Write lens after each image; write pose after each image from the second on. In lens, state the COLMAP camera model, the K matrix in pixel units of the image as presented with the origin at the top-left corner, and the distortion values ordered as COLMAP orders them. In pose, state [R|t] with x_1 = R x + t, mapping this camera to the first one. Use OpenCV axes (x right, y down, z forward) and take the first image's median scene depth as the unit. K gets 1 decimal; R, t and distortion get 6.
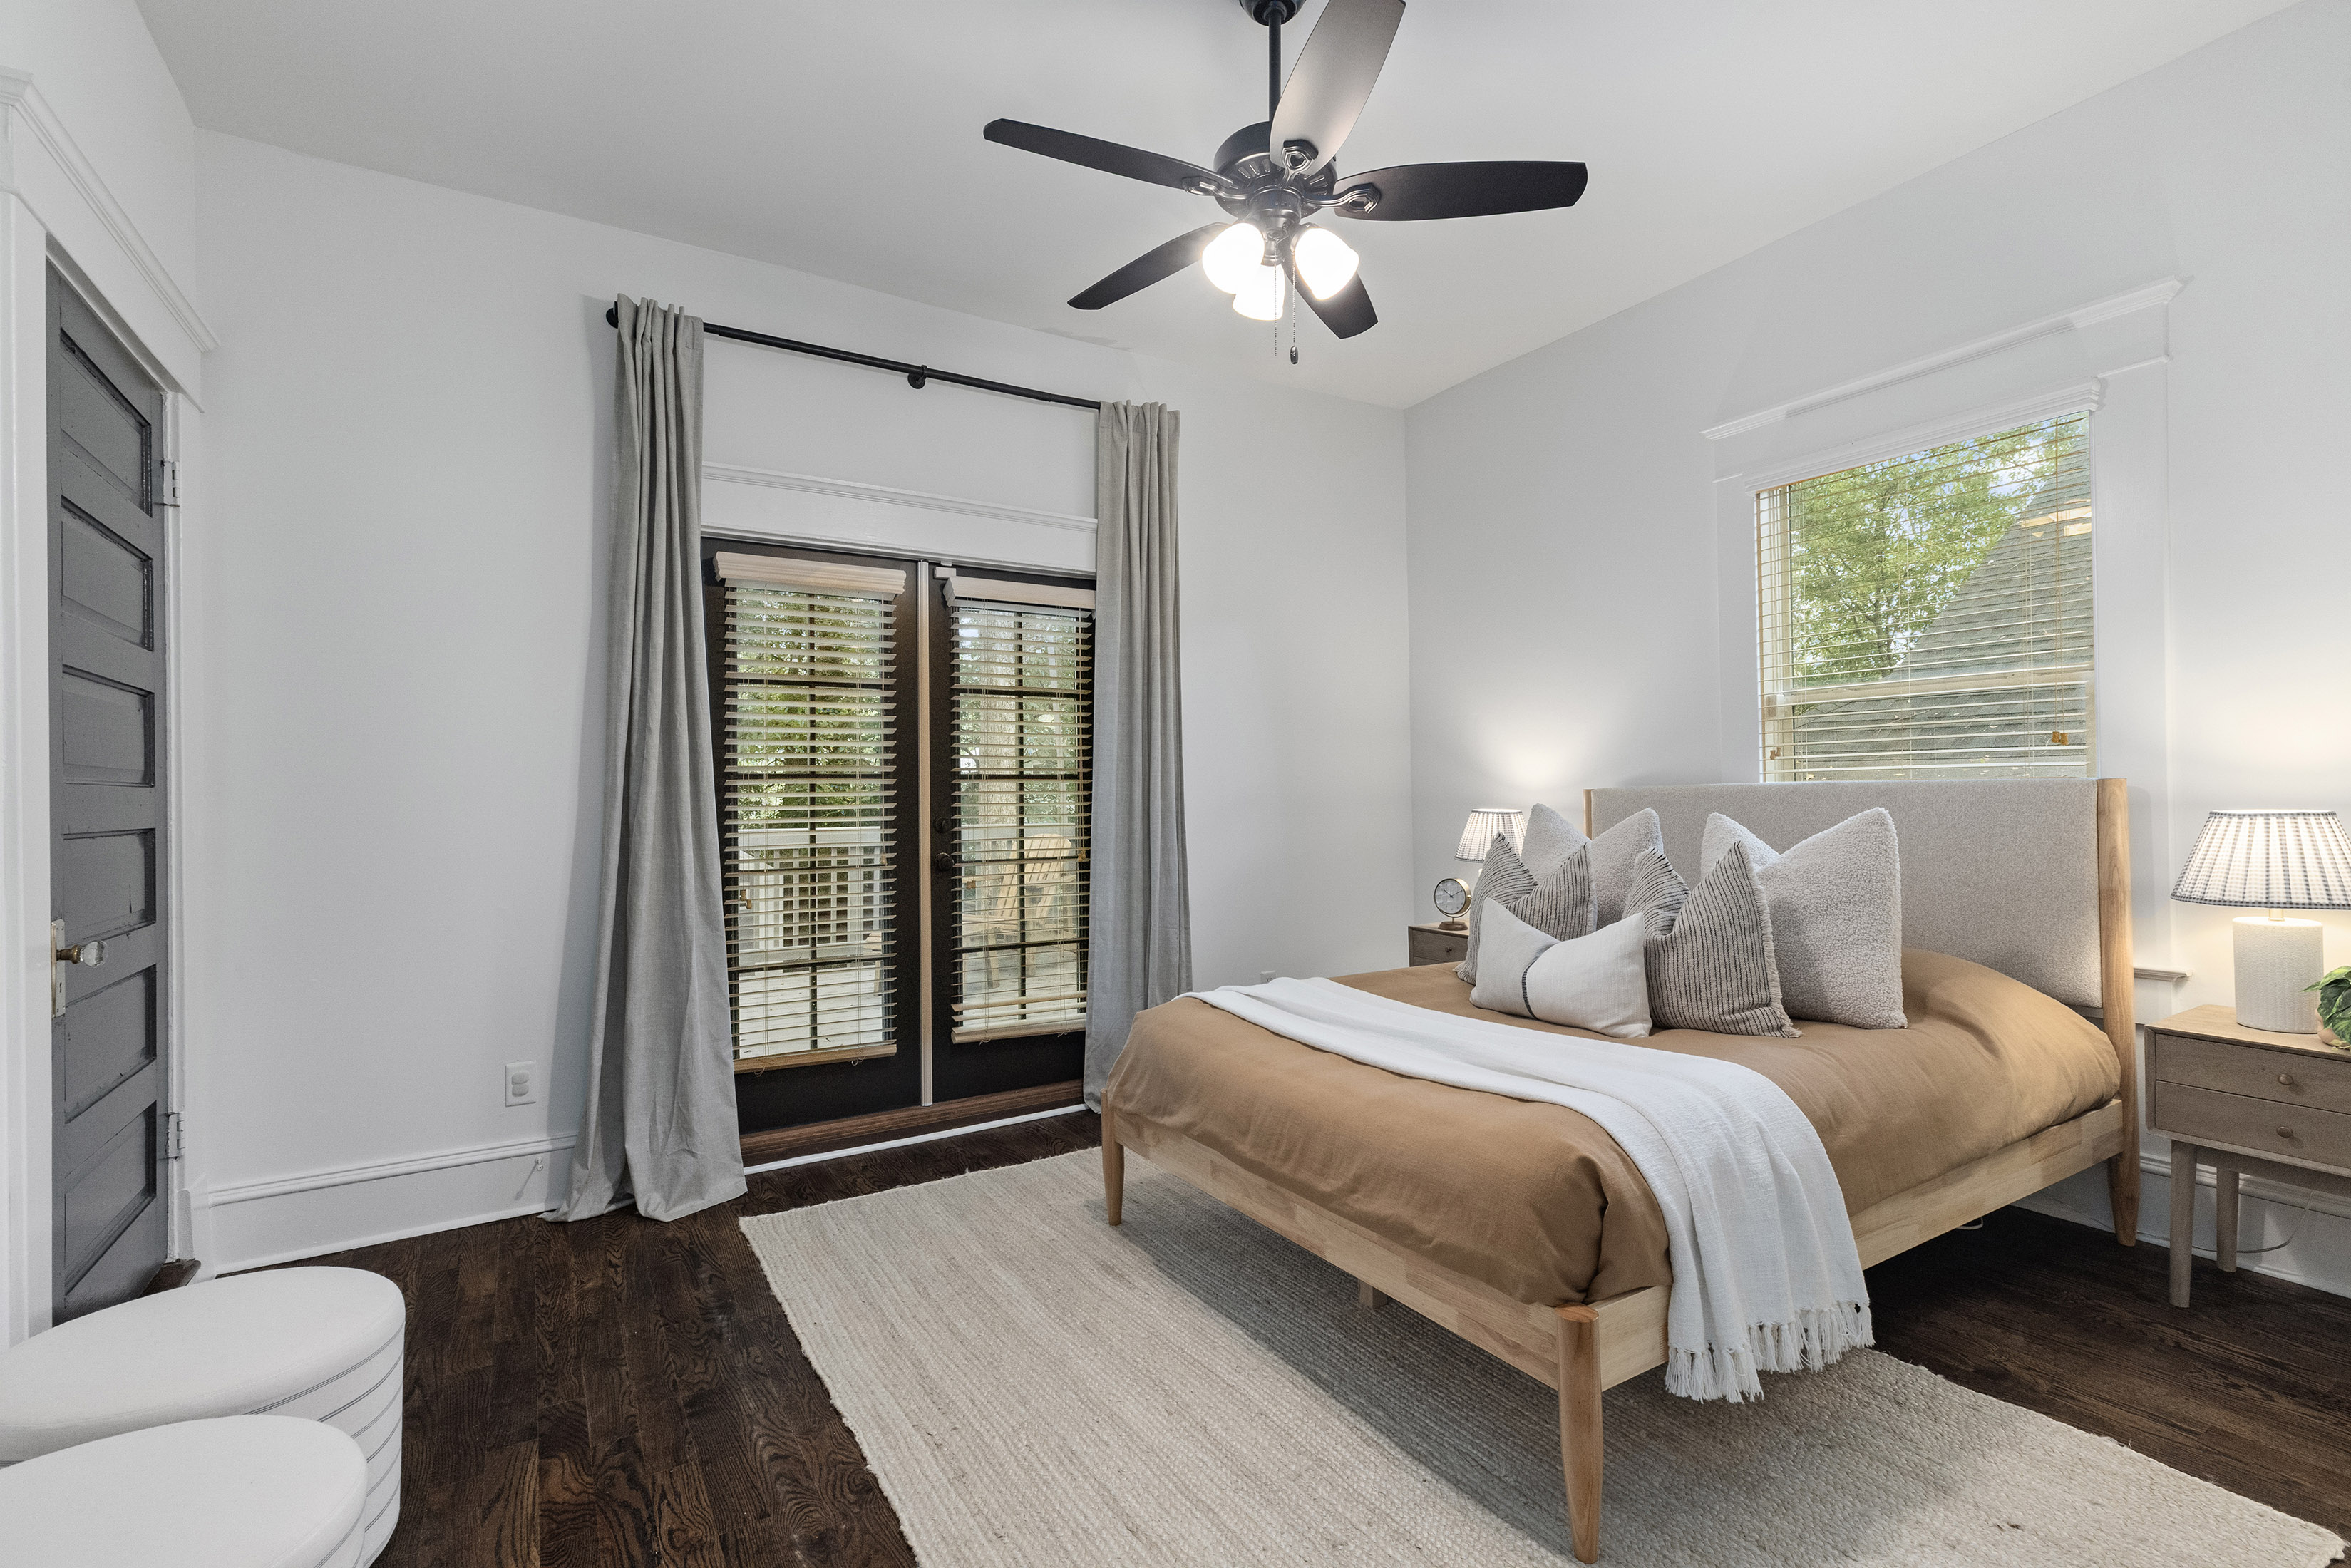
lens RADIAL K [[1052.5, 0, 1169.9], [0, 1052.5, 795.2], [0, 0, 1]] dist [0.007235, -0.002483]
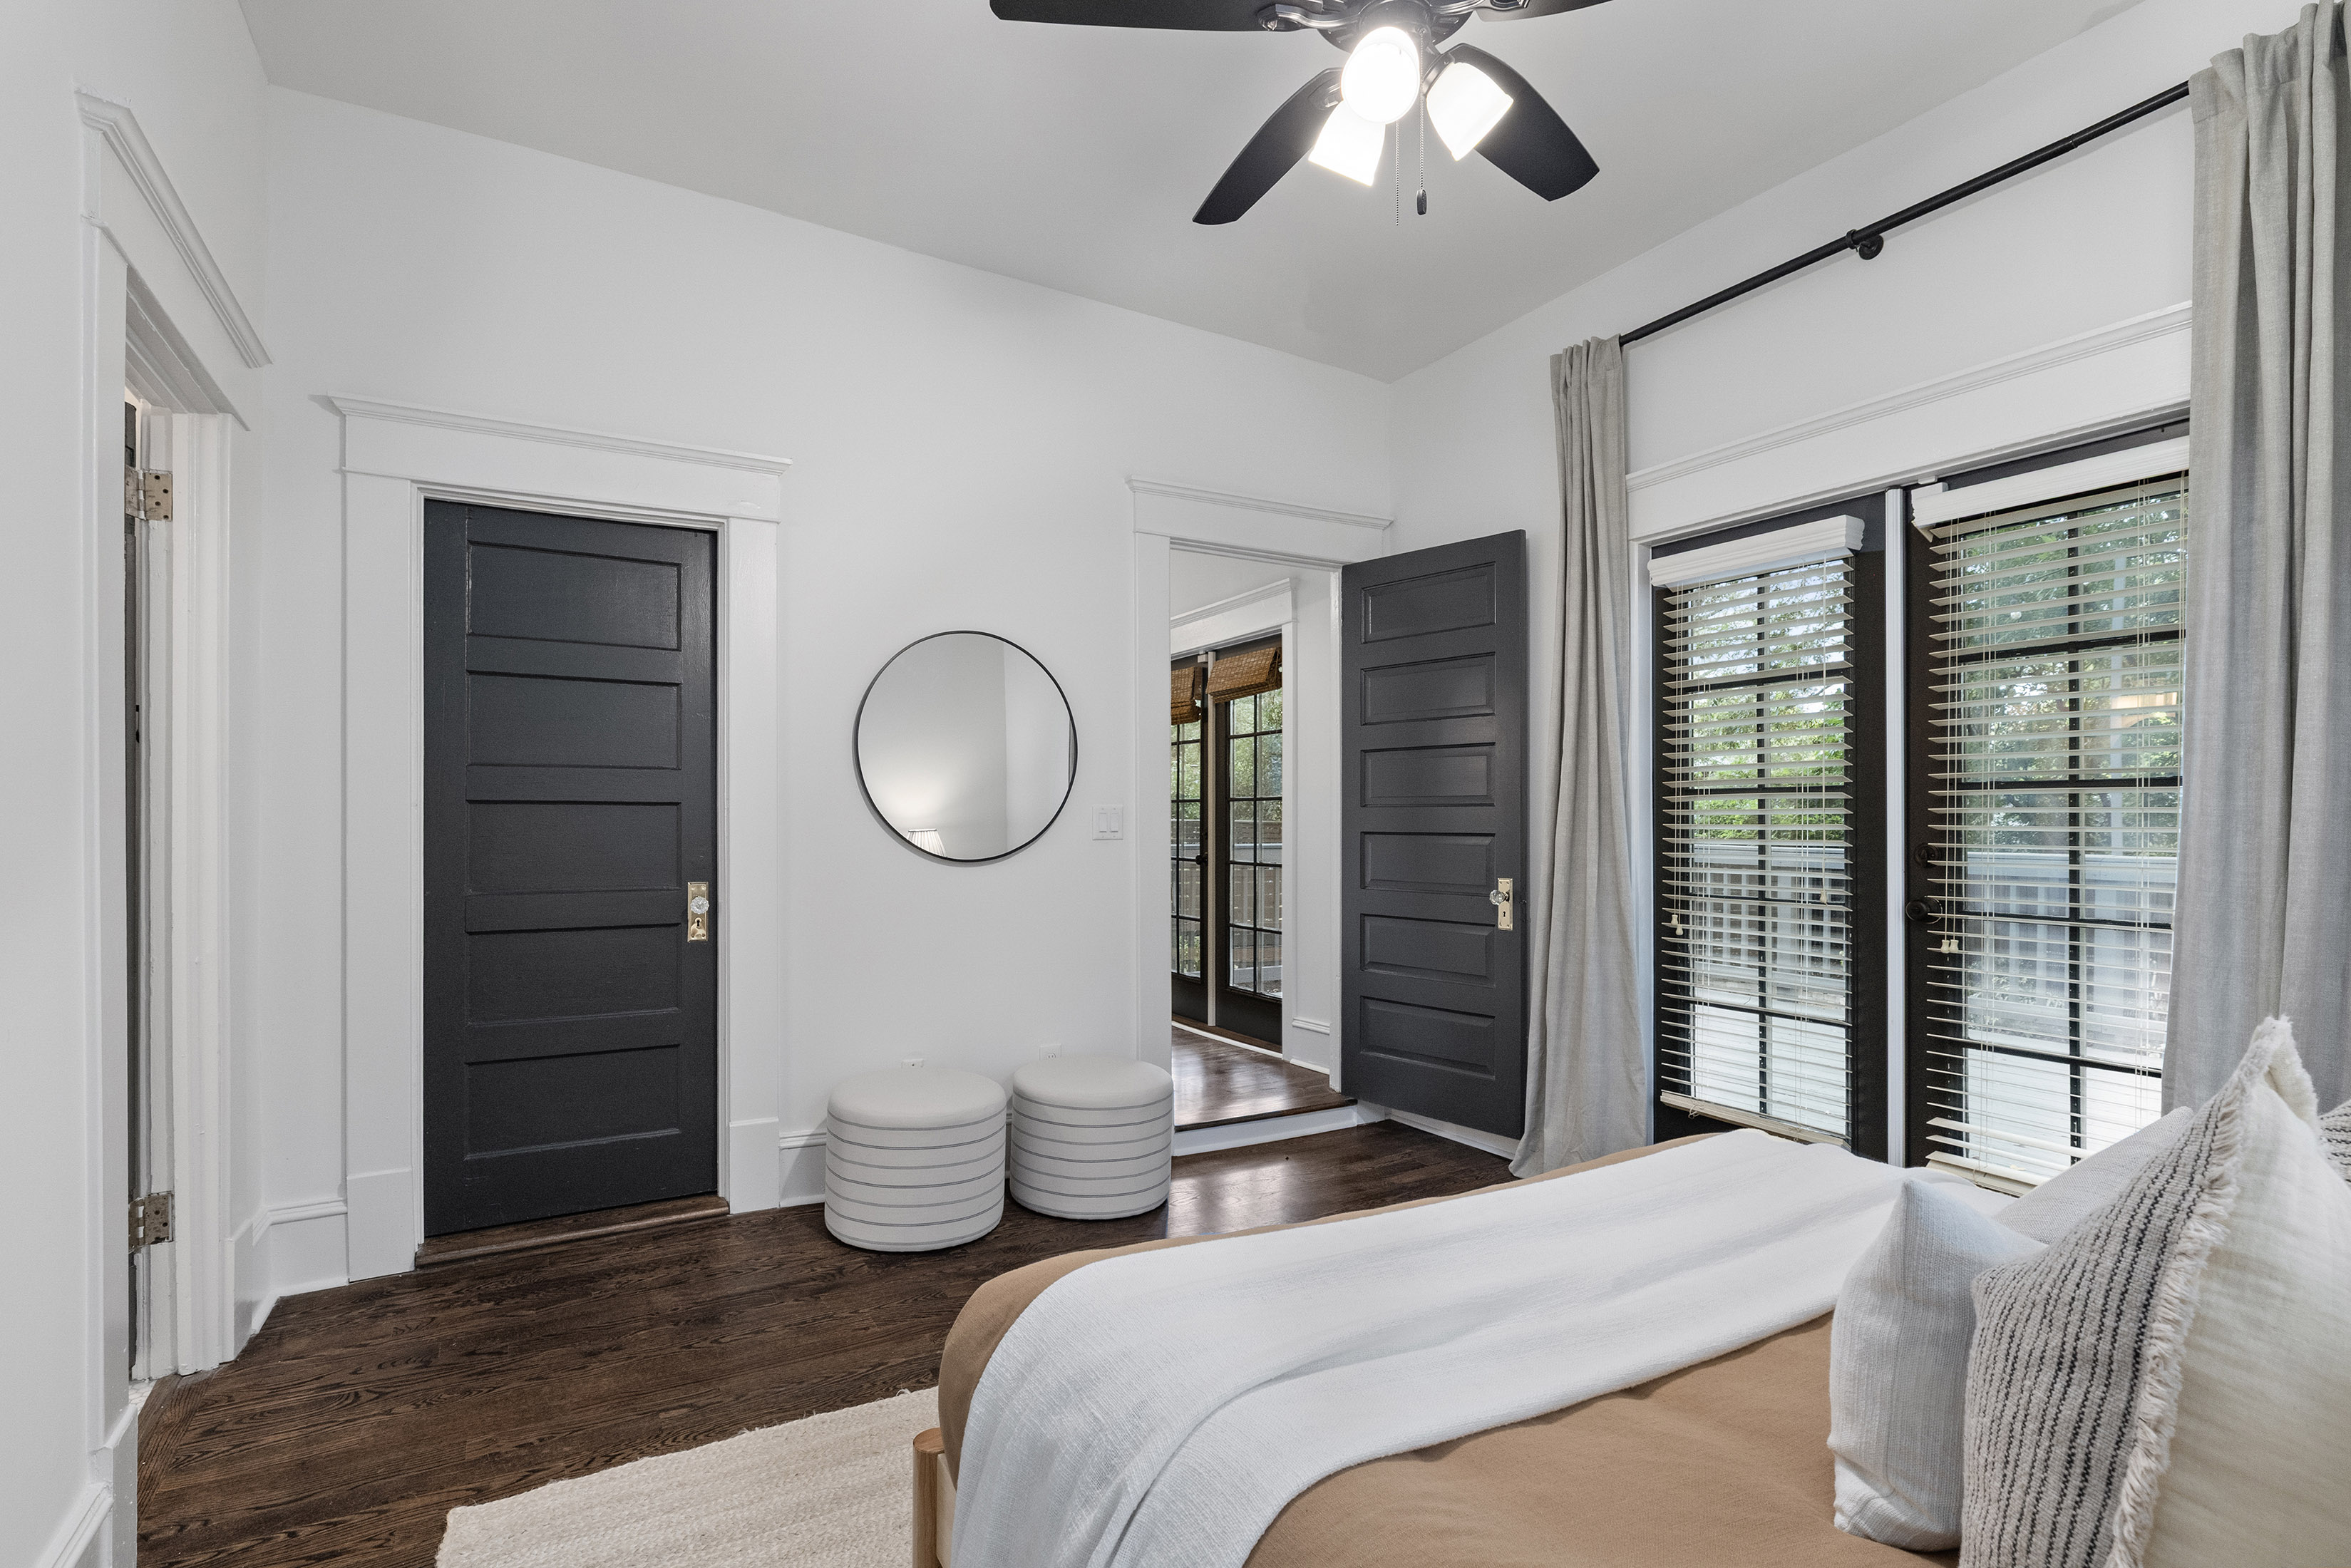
lens RADIAL K [[1131.9, 0, 1187.2], [0, 1131.9, 820.9], [0, 0, 1]] dist [-0.002385, -0.001194]
pose [[-0.020635, 0.011475, -0.999721, 0.586631], [0.000896, 0.999934, 0.011459, -0.004356], [0.999787, -0.000659, -0.020644, 0.563246]]
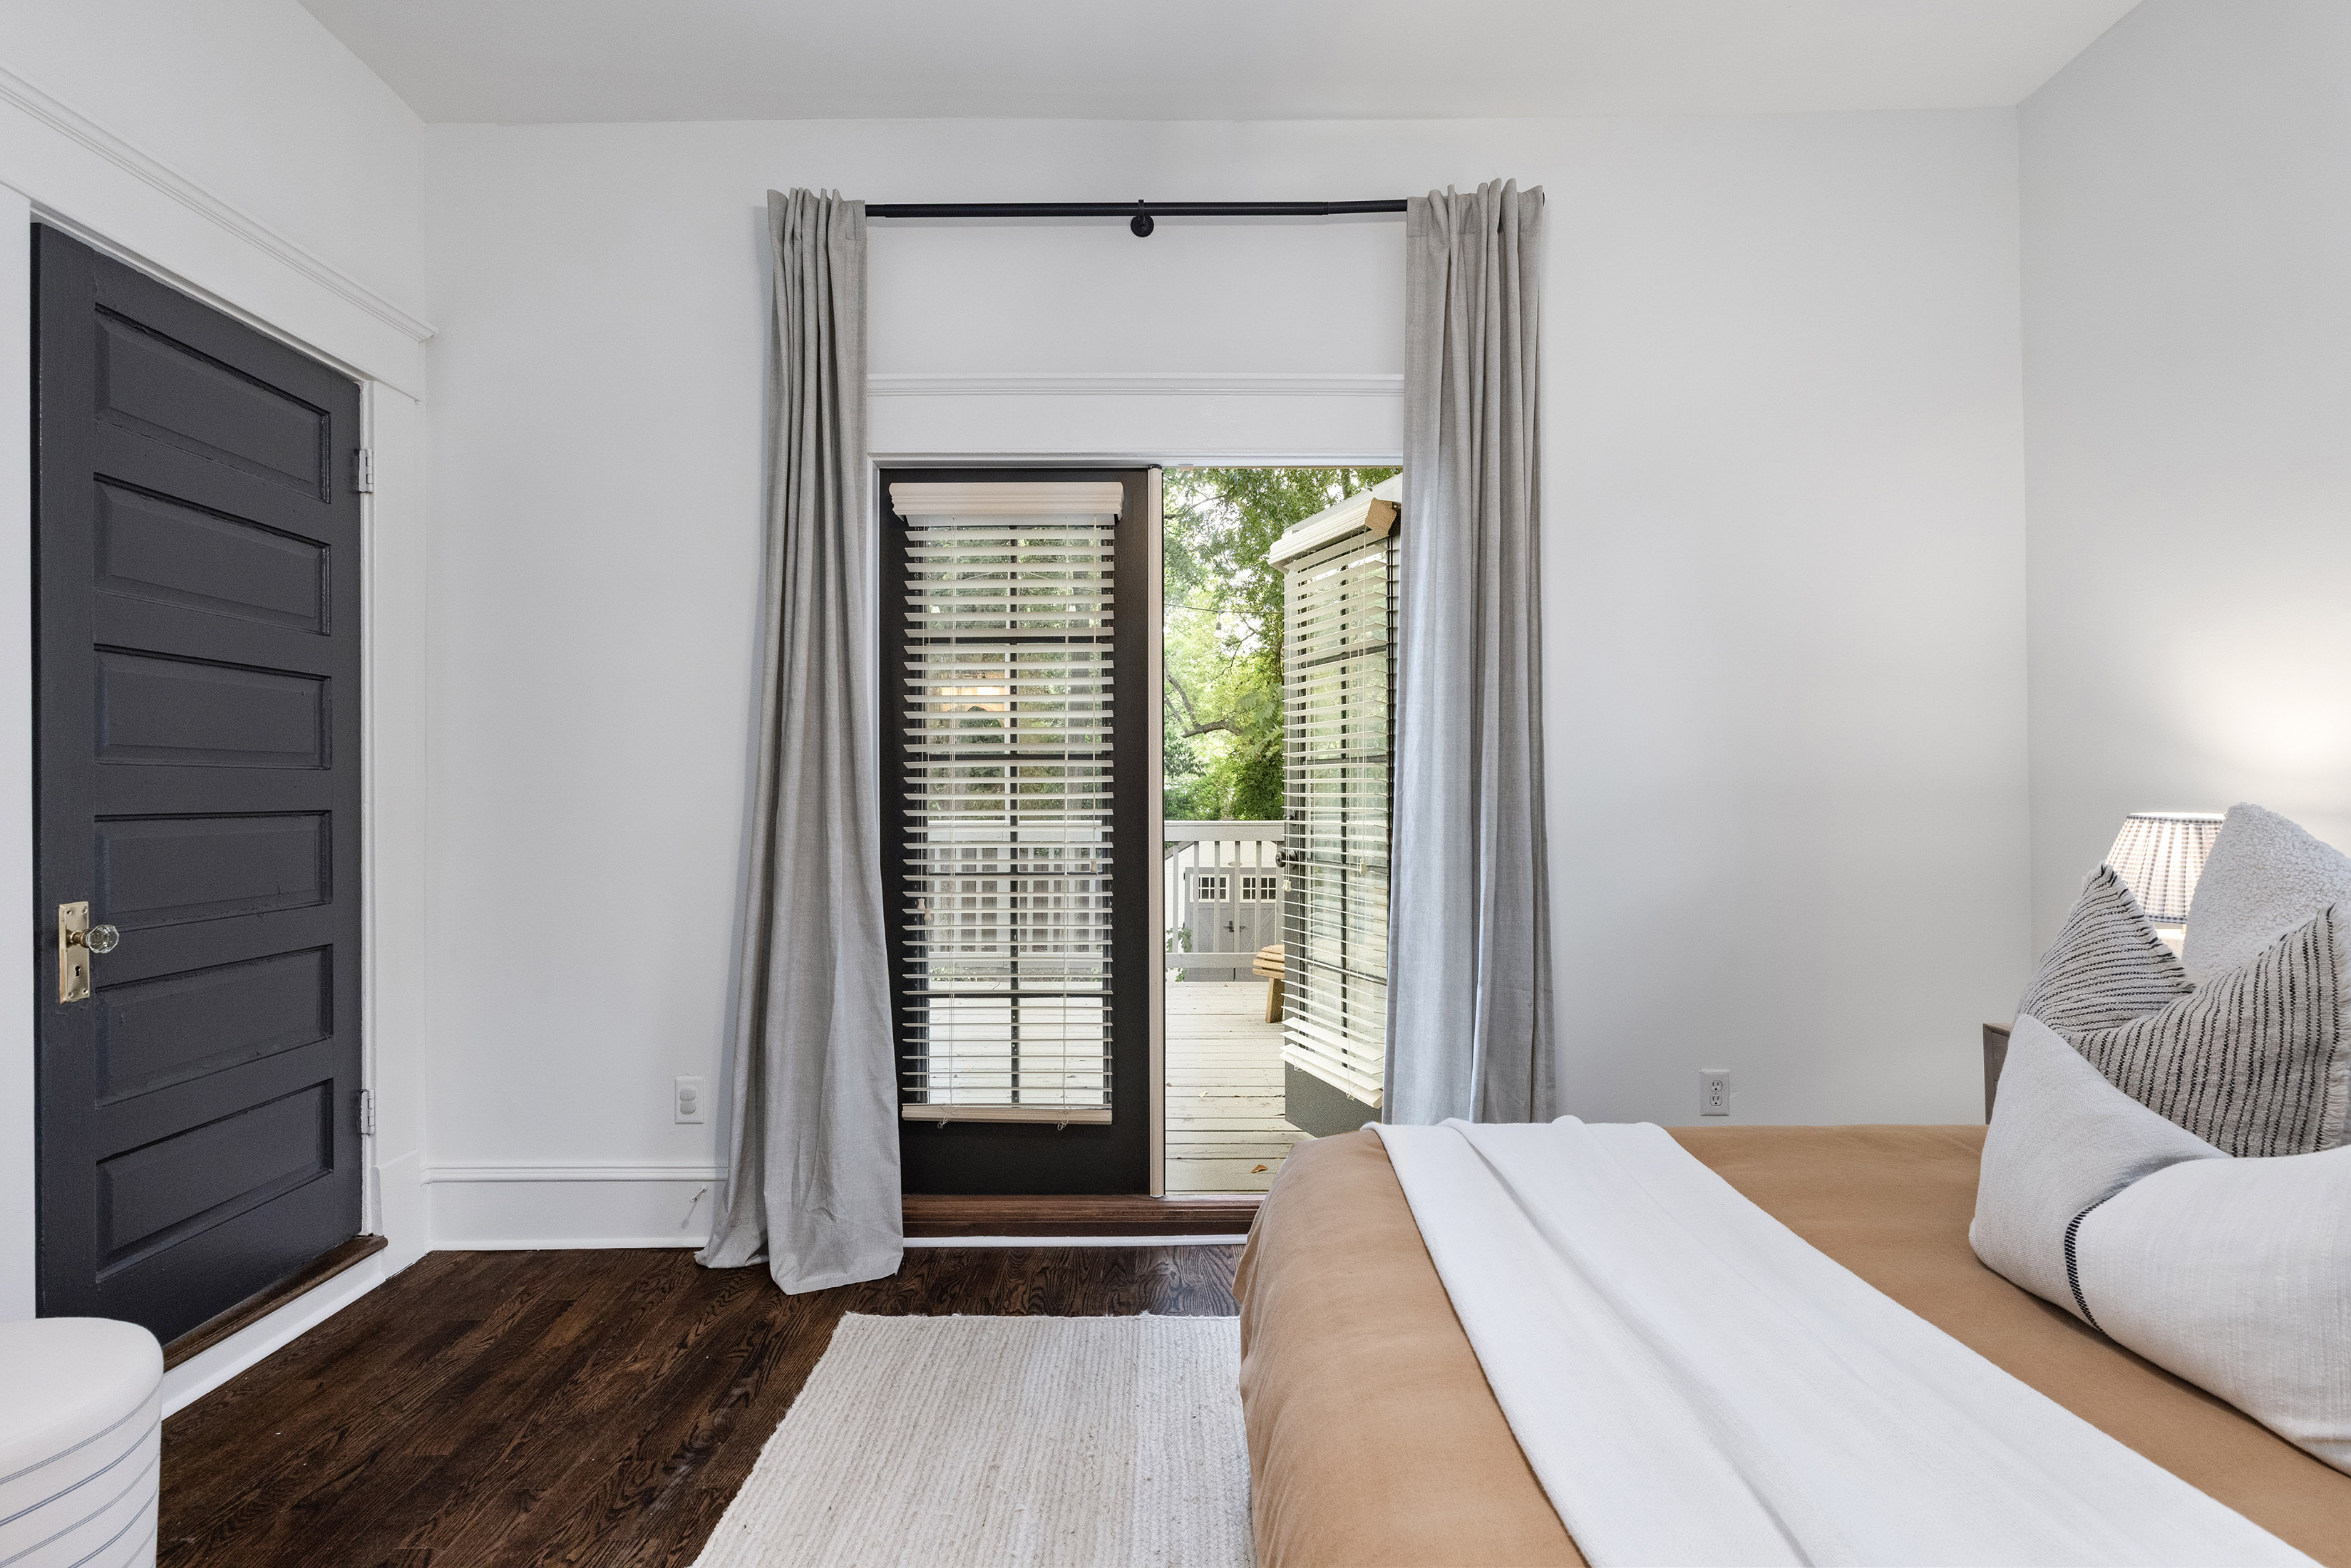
lens RADIAL K [[1131.9, 0, 1156.6], [0, 1131.9, 788.1], [0, 0, 1]] dist [-0.002385, -0.001194]
pose [[0.857118, 0.007079, -0.515071, 0.192034], [-0.005589, 0.999975, 0.004443, 0.000964], [0.515089, -0.000929, 0.857136, 0.331383]]
